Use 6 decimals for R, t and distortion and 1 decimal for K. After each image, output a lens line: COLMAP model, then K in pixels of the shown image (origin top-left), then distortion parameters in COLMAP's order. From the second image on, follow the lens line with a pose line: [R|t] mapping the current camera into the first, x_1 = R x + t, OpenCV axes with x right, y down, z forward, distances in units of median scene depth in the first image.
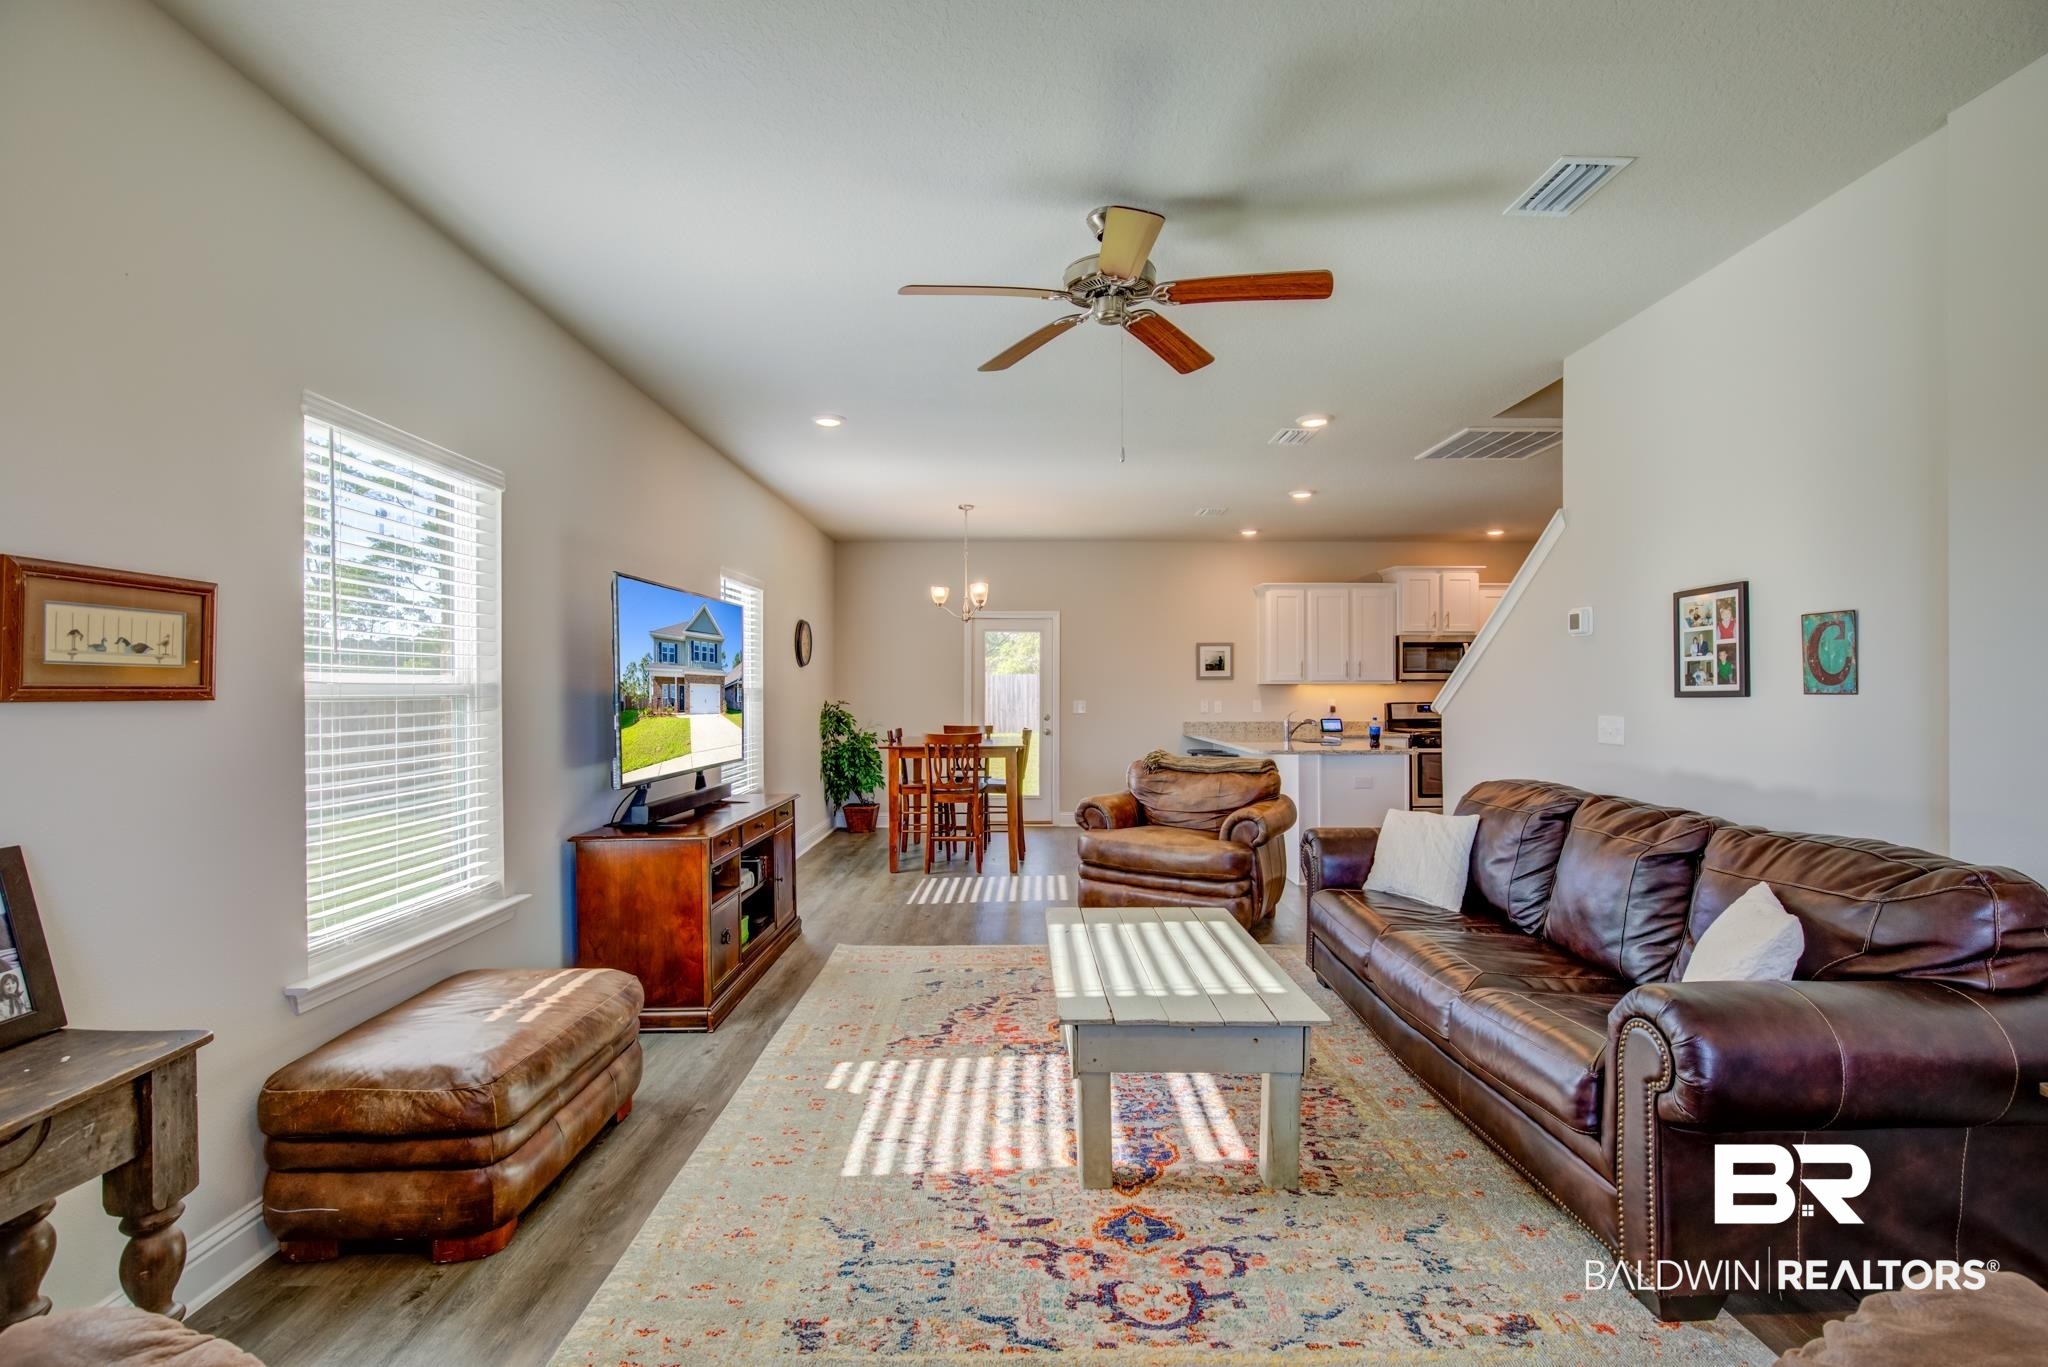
lens RADIAL K [[917.0, 0, 1037.7], [0, 917.0, 670.4], [0, 0, 1]] dist [-0.017841, 0.005047]
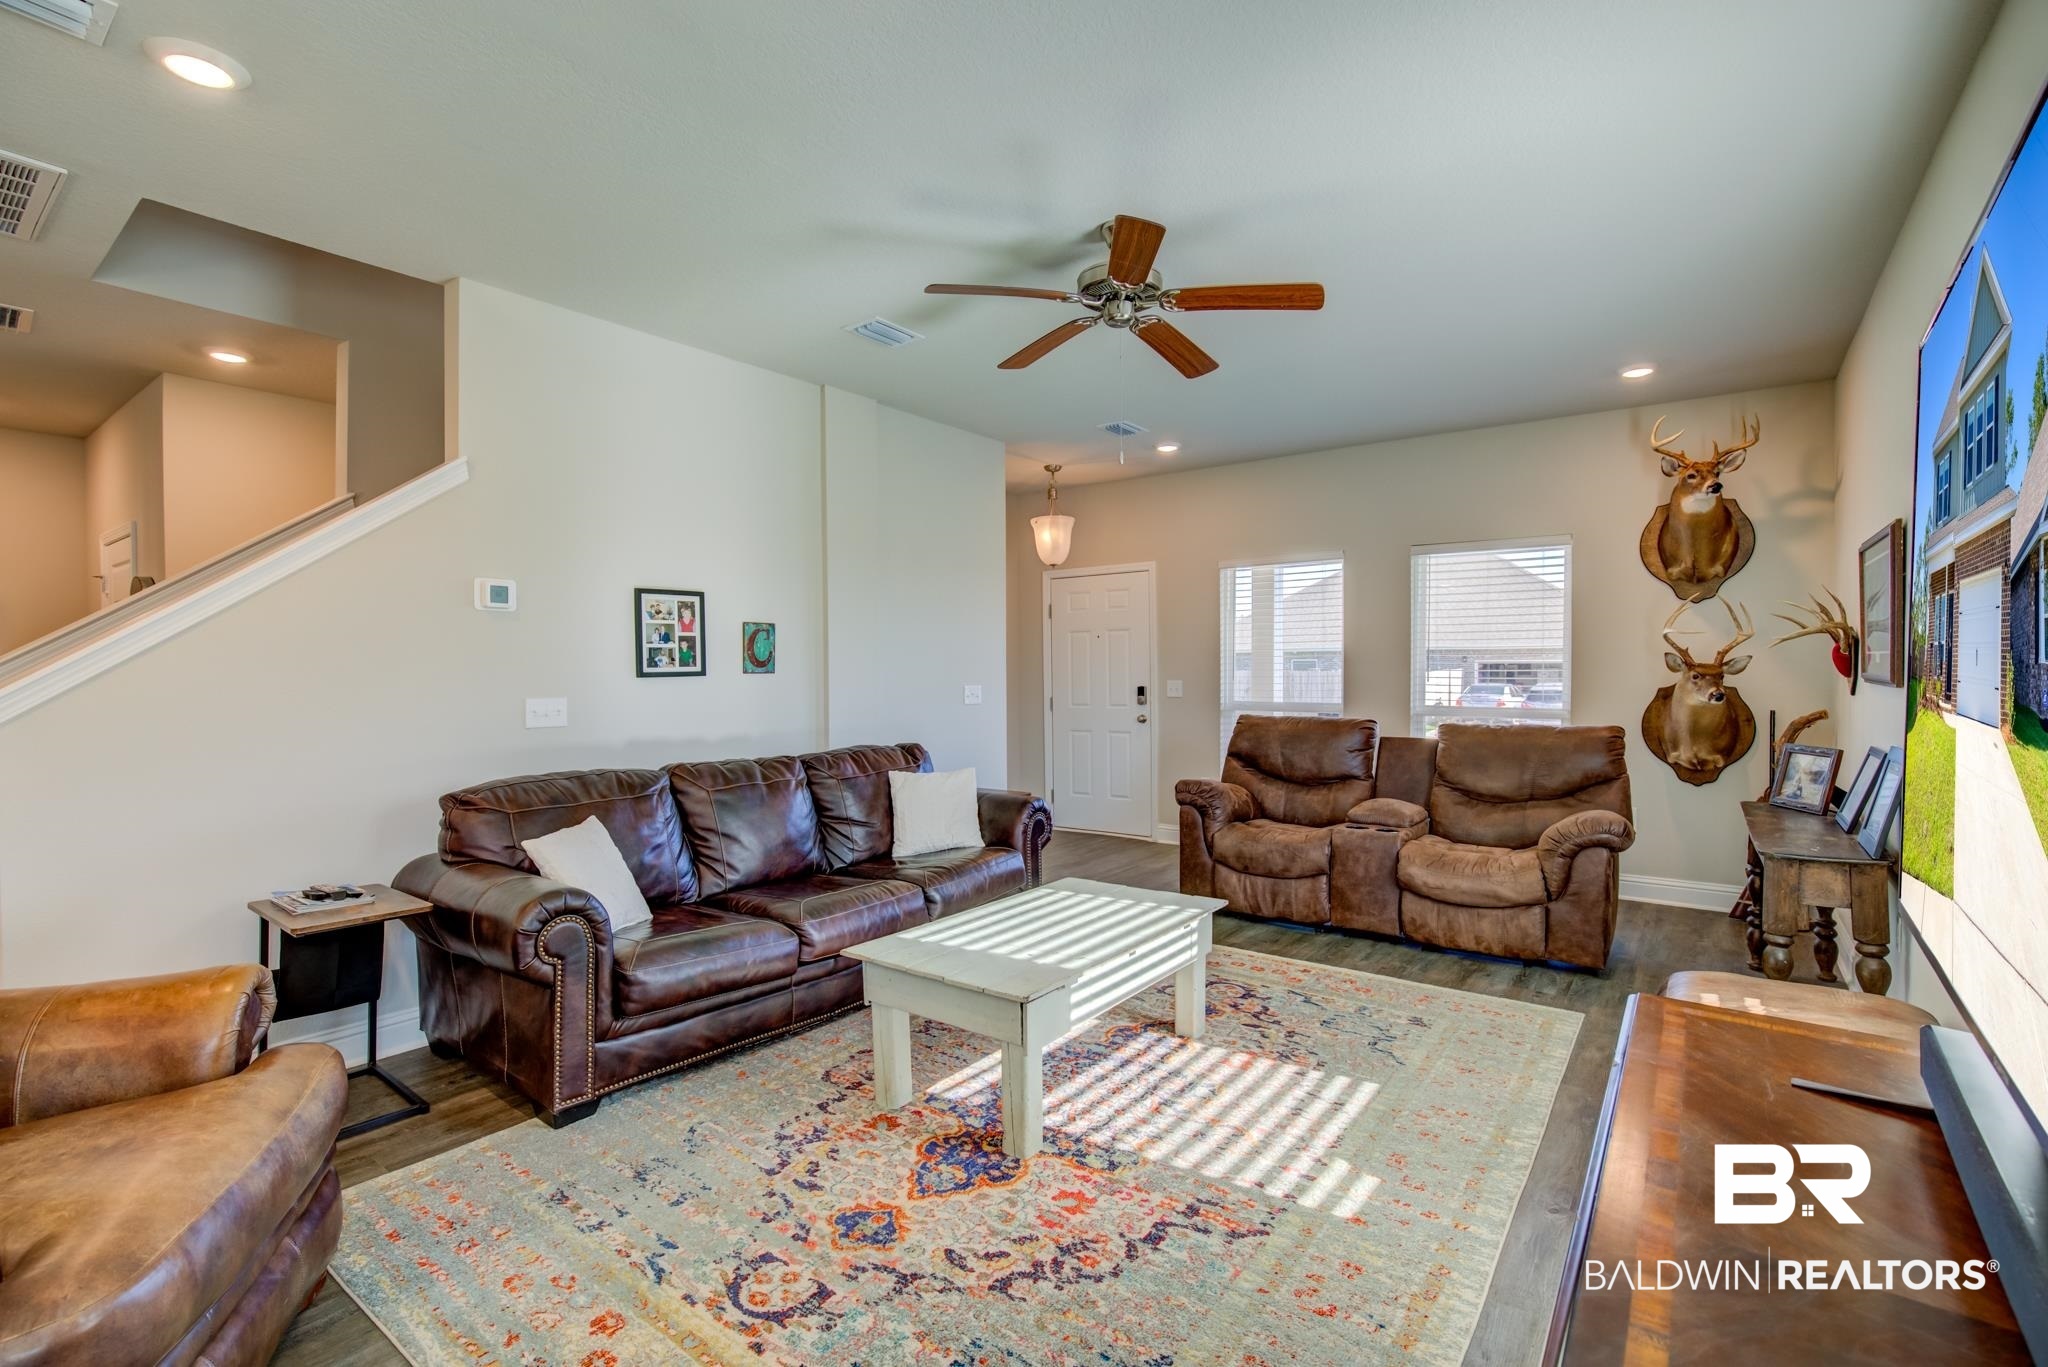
lens RADIAL K [[917.0, 0, 1035.1], [0, 917.0, 688.1], [0, 0, 1]] dist [-0.017841, 0.005047]
pose [[-0.789577, -0.001679, 0.613649, -0.458620], [-0.004489, 0.999985, -0.003039, 0.048072], [-0.613635, -0.005154, -0.789573, 1.729656]]
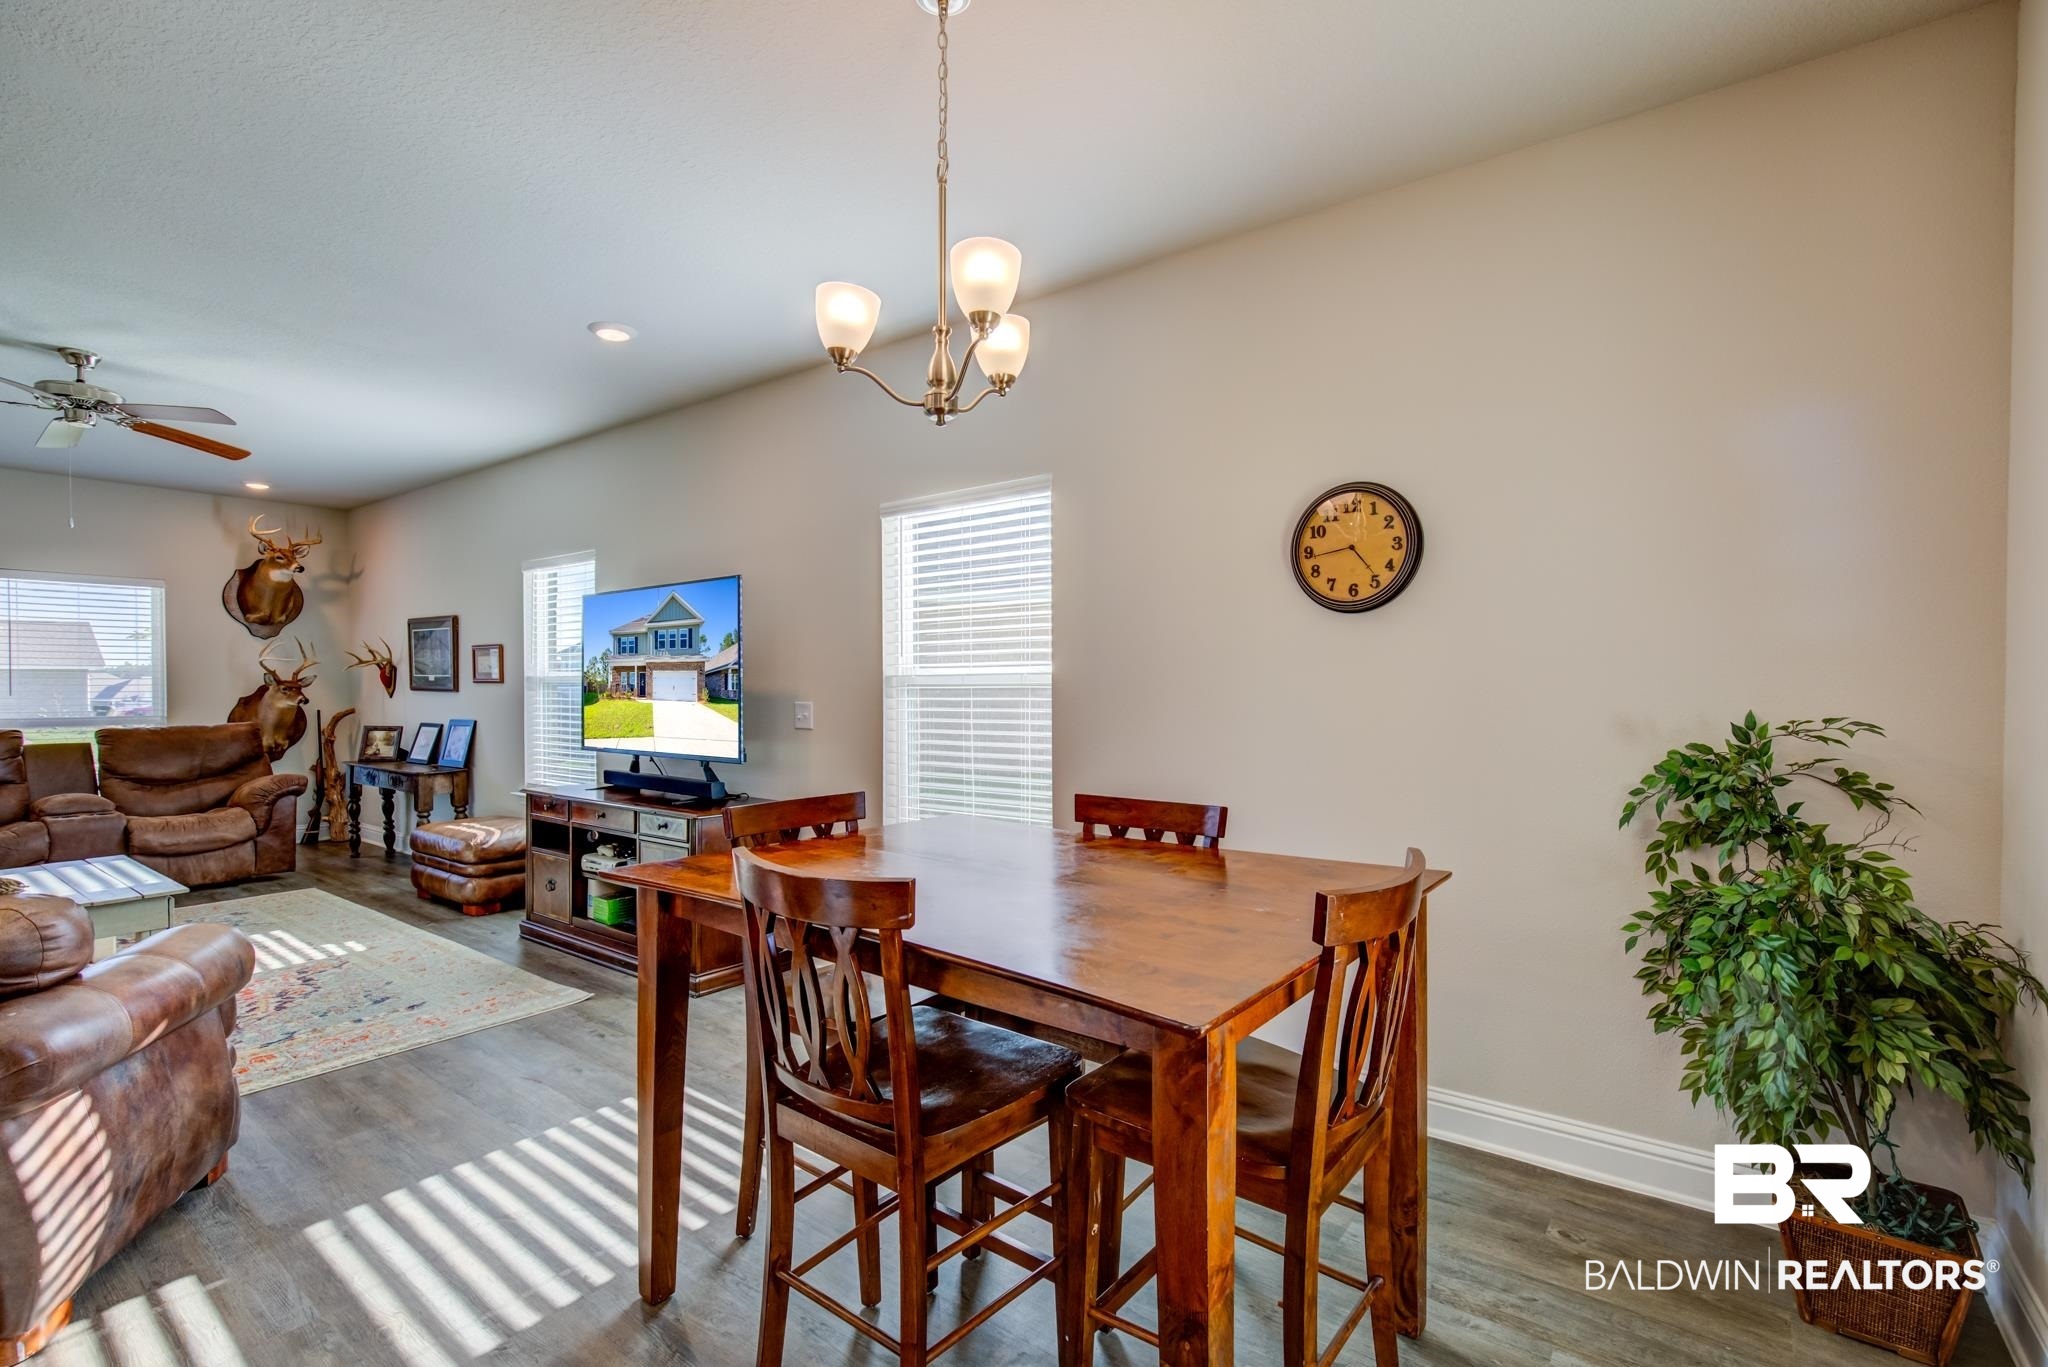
lens RADIAL K [[917.0, 0, 1020.1], [0, 917.0, 680.1], [0, 0, 1]] dist [-0.017841, 0.005047]
pose [[-0.606083, 0.007867, -0.795362, 0.290914], [0.023822, 0.999682, -0.008265, 0.060550], [0.795044, -0.023956, -0.606078, 2.736442]]
